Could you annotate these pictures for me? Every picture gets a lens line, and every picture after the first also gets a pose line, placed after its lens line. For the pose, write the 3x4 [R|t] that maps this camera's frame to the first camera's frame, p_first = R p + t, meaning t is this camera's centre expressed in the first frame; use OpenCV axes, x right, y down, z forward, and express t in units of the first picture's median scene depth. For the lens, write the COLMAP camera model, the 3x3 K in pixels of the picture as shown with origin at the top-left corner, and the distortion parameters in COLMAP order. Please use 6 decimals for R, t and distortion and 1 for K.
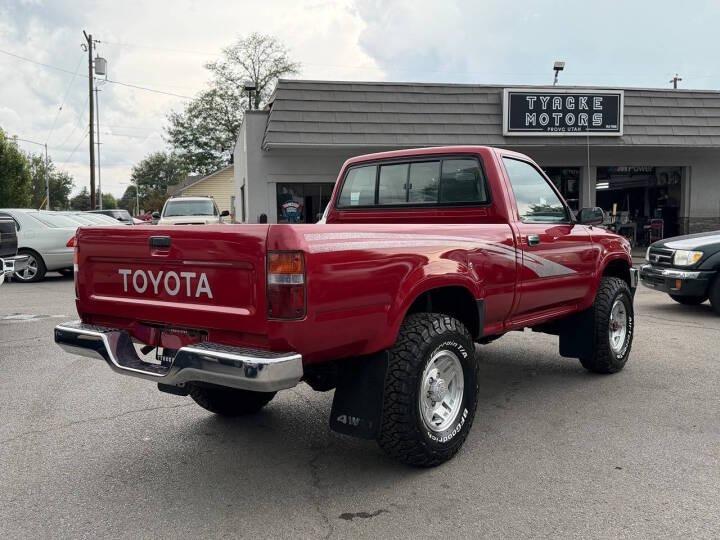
lens RADIAL K [[695.6, 0, 360.5], [0, 695.6, 267.3], [0, 0, 1]] dist [0.059395, 0.000000]
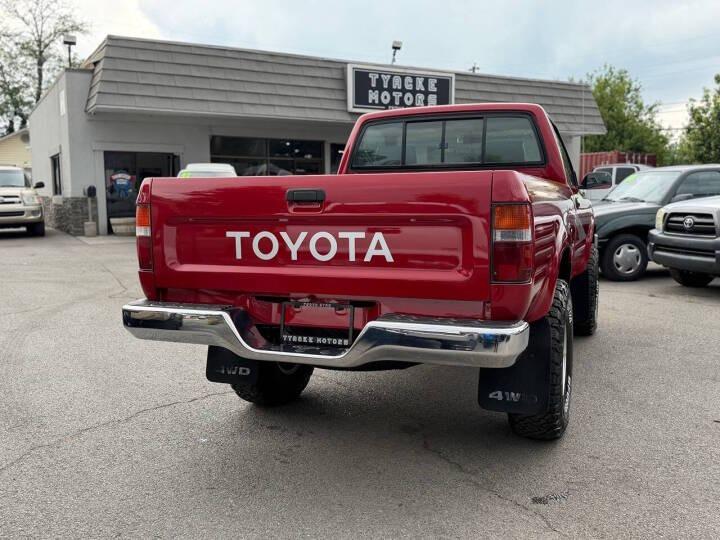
lens RADIAL K [[695.6, 0, 360.3], [0, 695.6, 266.0], [0, 0, 1]] dist [0.059395, 0.000000]
pose [[0.955274, -0.022290, 0.294880, -0.336905], [0.014163, 0.999459, 0.029668, 0.015907], [-0.295381, -0.024164, 0.955074, 0.144059]]
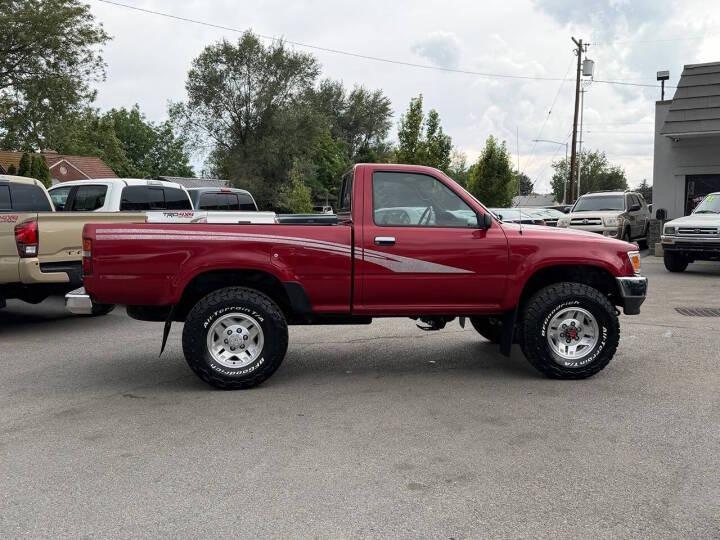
lens RADIAL K [[695.6, 0, 367.5], [0, 695.6, 275.7], [0, 0, 1]] dist [0.059395, 0.000000]
pose [[0.711185, 0.072693, -0.699236, 1.063532], [-0.056649, 0.997331, 0.046066, -0.032124], [0.700718, 0.006850, 0.713405, 0.126036]]
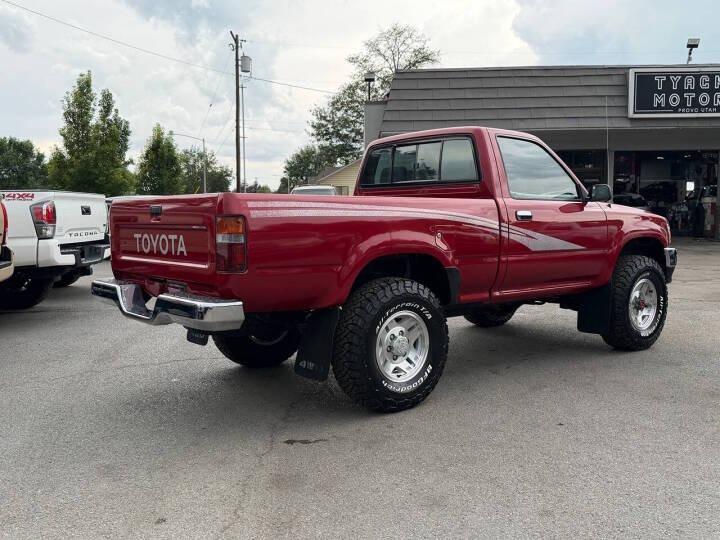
lens RADIAL K [[695.6, 0, 367.1], [0, 695.6, 272.3], [0, 0, 1]] dist [0.059395, 0.000000]
pose [[0.979171, 0.020914, -0.201959, 0.229429], [-0.016709, 0.999607, 0.022503, 0.027387], [0.202350, -0.018660, 0.979136, -0.082715]]
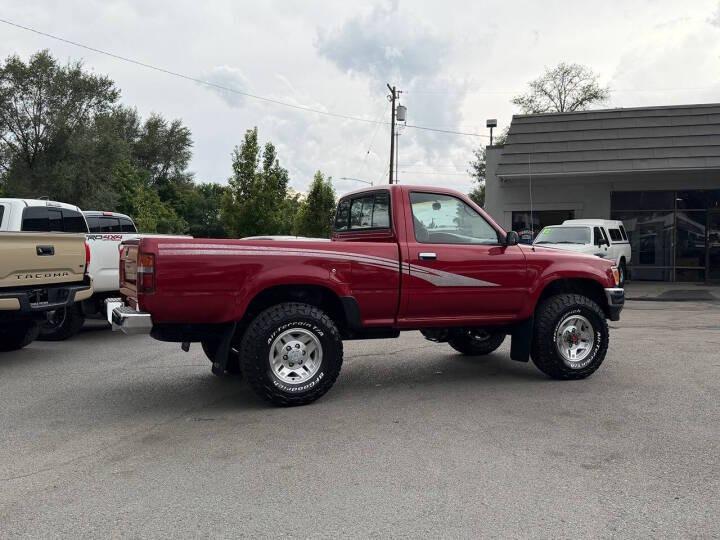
lens RADIAL K [[695.6, 0, 366.6], [0, 695.6, 272.5], [0, 0, 1]] dist [0.059395, 0.000000]
pose [[0.889735, 0.028399, -0.455593, 0.727537], [-0.043816, 0.998768, -0.023311, 0.024926], [0.454370, 0.040703, 0.889883, -0.182975]]
